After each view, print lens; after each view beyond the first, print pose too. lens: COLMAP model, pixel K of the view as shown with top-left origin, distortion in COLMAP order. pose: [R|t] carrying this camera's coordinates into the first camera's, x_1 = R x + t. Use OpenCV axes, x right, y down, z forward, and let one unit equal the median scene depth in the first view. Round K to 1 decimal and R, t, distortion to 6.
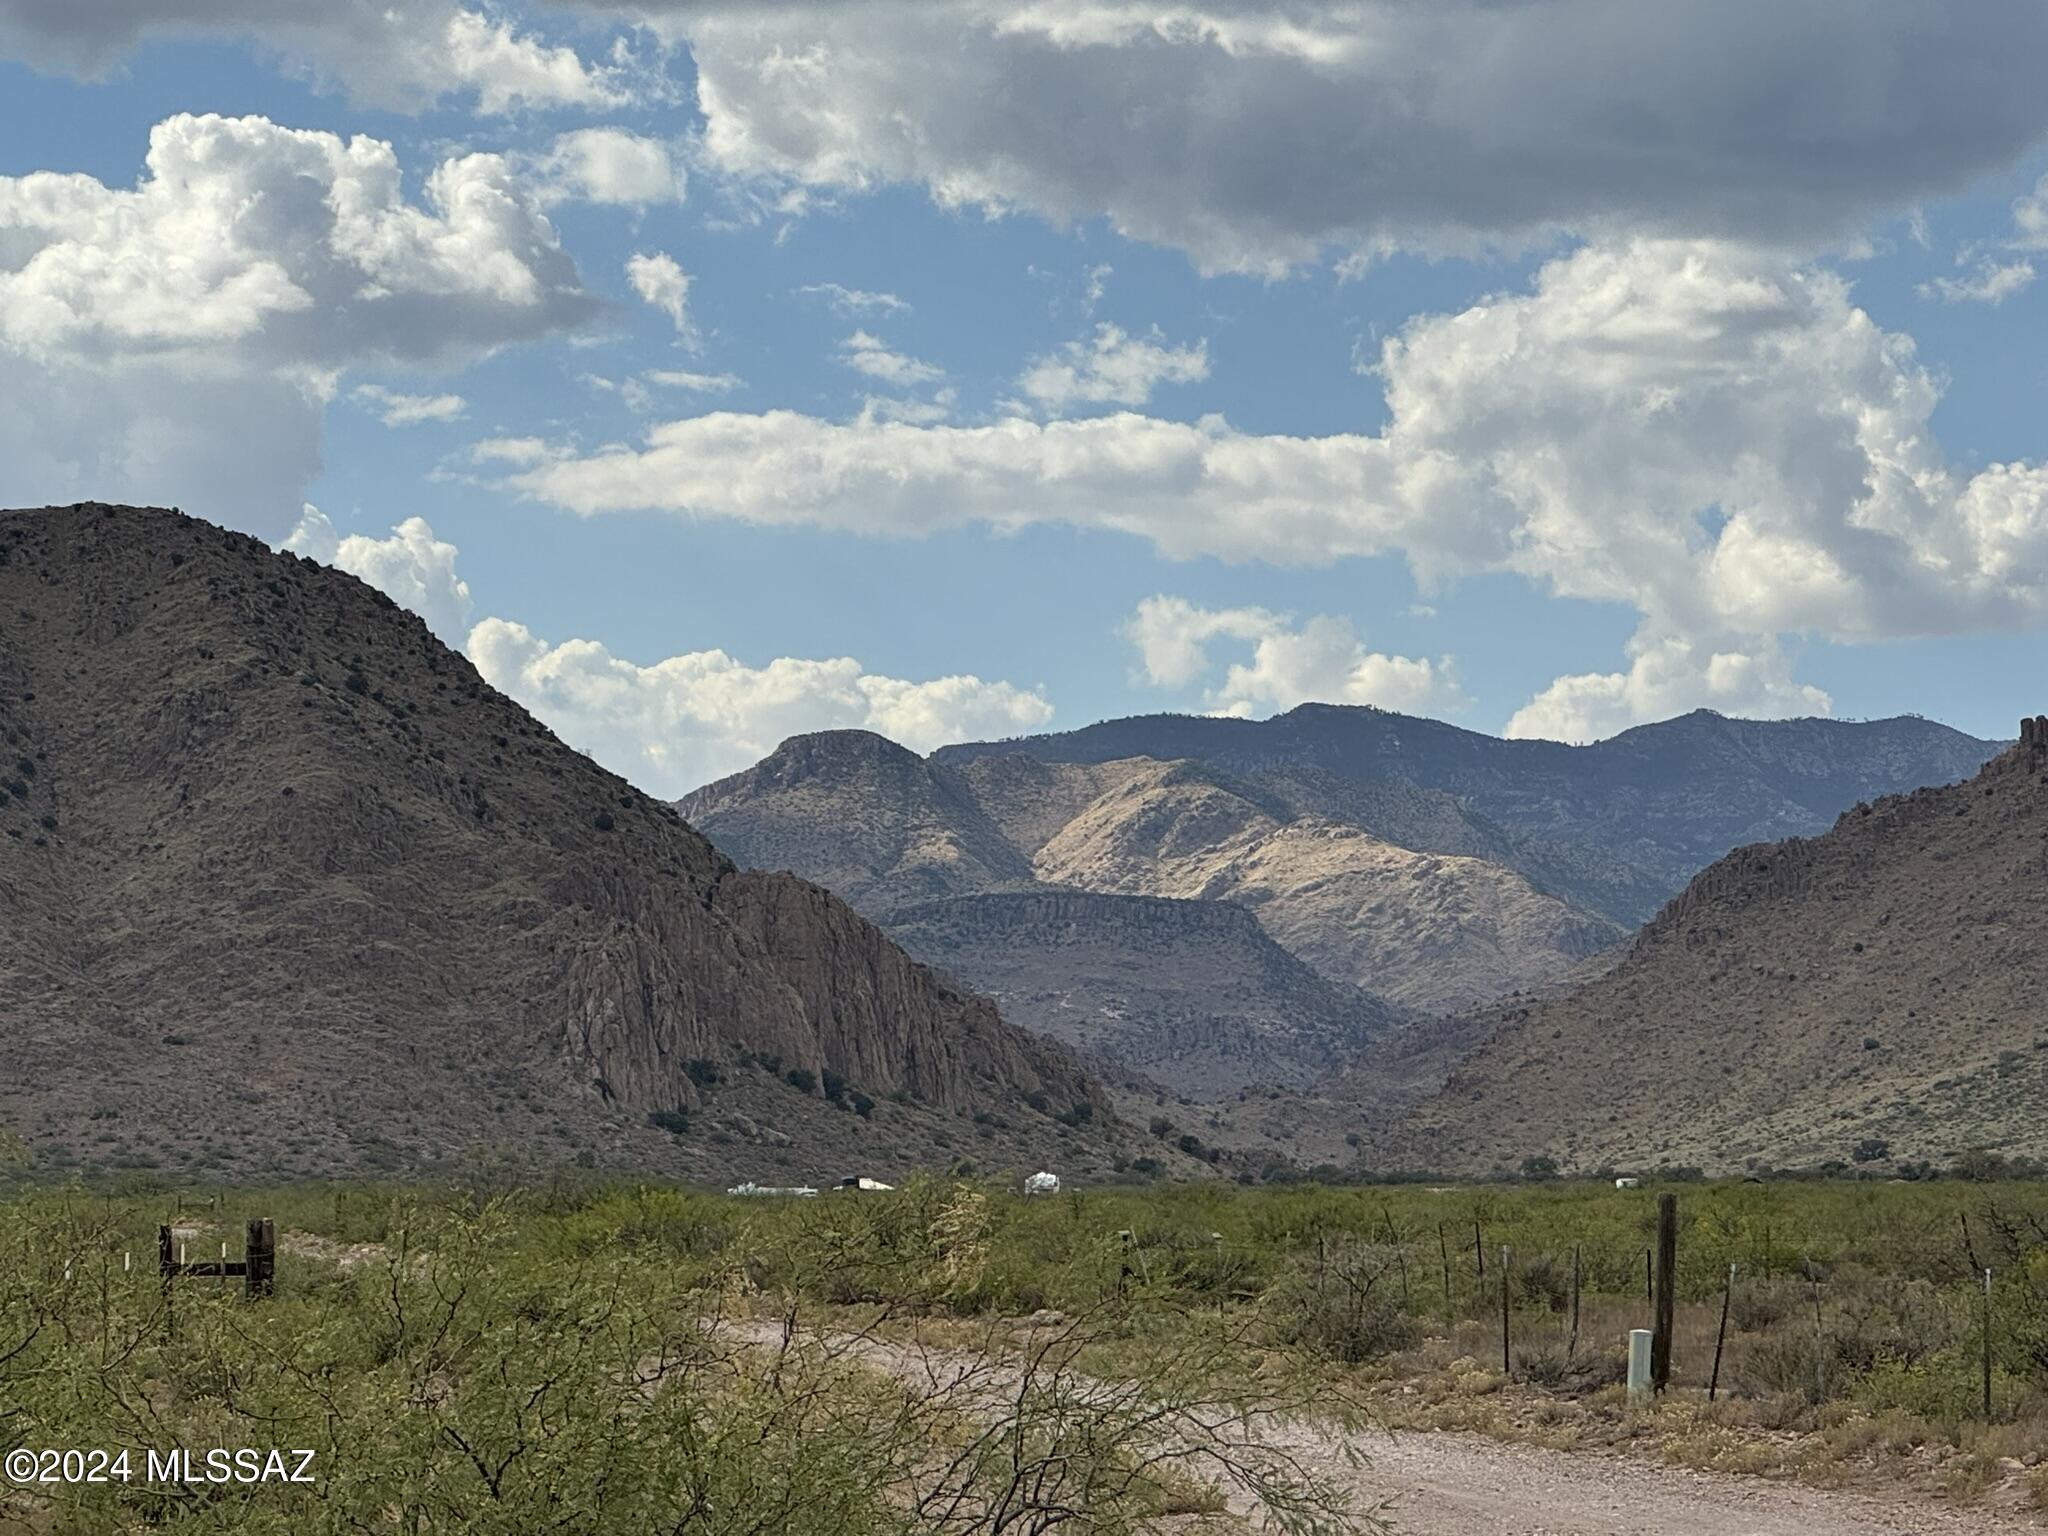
lens RADIAL K [[7224.0, 0, 1024.0], [0, 7224.0, 768.0], [0, 0, 1]] dist [-0.622422, 19.426336]
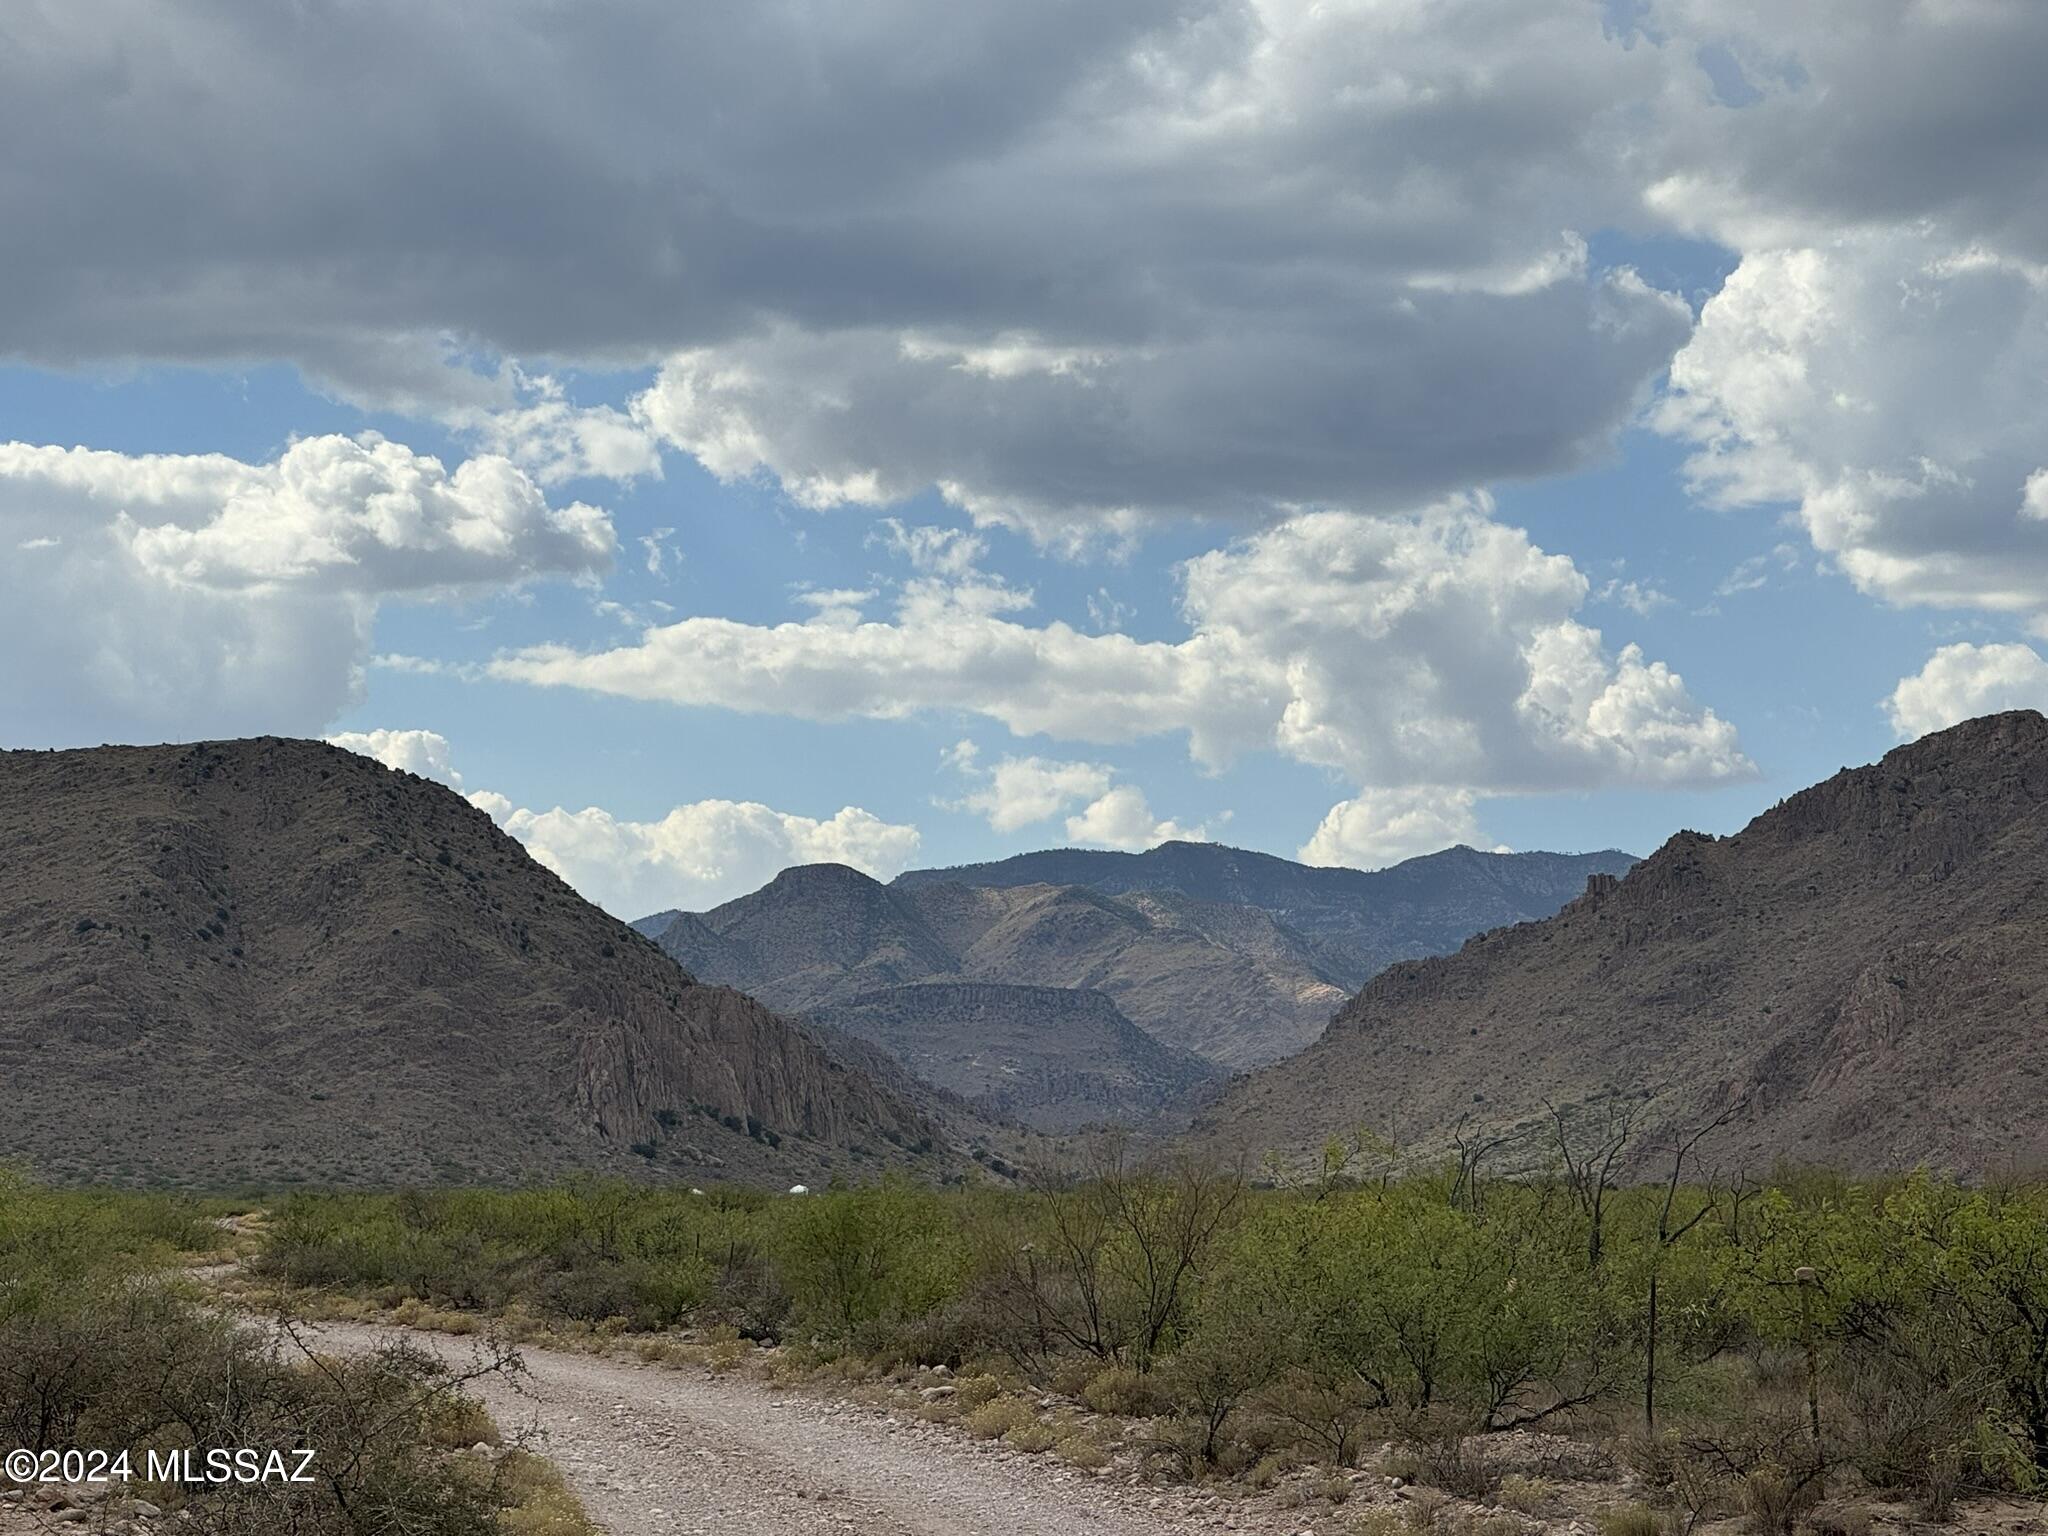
lens RADIAL K [[5403.0, 0, 1024.0], [0, 5403.0, 768.0], [0, 0, 1]] dist [-0.506685, 14.333944]
pose [[0.999971, 0.001554, 0.007508, 0.020427], [-0.001397, 0.999779, -0.020963, -0.007373], [-0.007539, 0.020952, 0.999752, -0.128382]]
